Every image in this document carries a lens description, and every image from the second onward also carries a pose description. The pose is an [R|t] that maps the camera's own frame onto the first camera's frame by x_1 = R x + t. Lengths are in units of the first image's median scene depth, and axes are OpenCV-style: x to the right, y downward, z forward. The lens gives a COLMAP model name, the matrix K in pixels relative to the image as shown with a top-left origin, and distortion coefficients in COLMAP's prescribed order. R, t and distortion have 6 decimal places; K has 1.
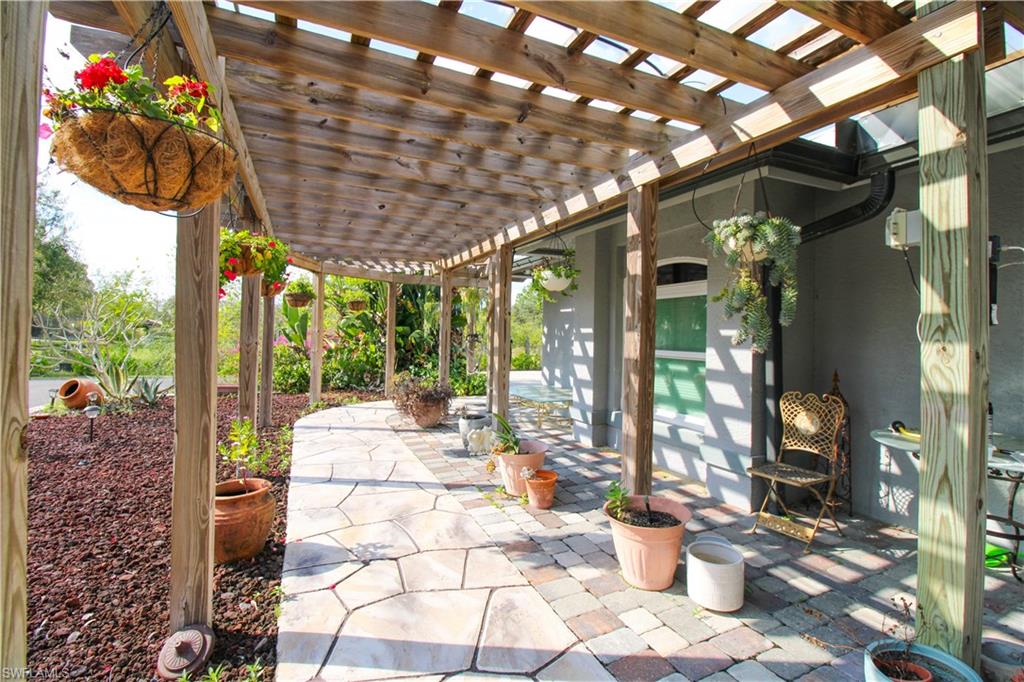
lens RADIAL K [[474.2, 0, 512.4], [0, 474.2, 327.0], [0, 0, 1]] dist [-0.001808, -0.010834]
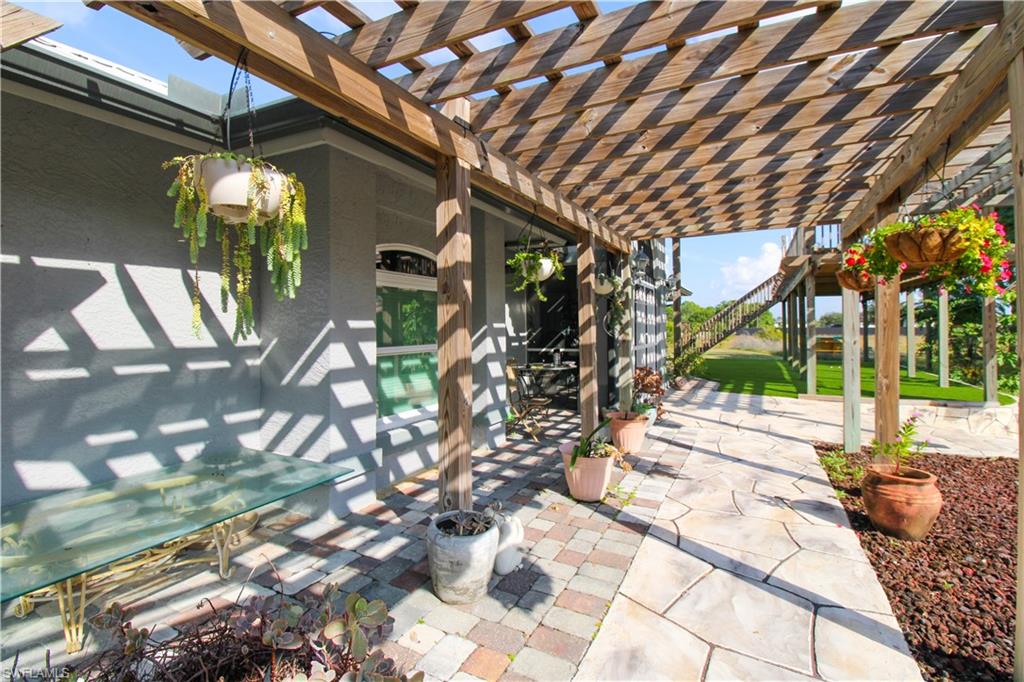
lens RADIAL K [[474.2, 0, 512.4], [0, 474.2, 327.0], [0, 0, 1]] dist [-0.001808, -0.010834]
pose [[-0.626080, -0.016325, 0.779588, -0.583780], [-0.013749, 0.999857, 0.009895, 0.003080], [-0.779637, -0.004523, -0.626215, 1.614483]]
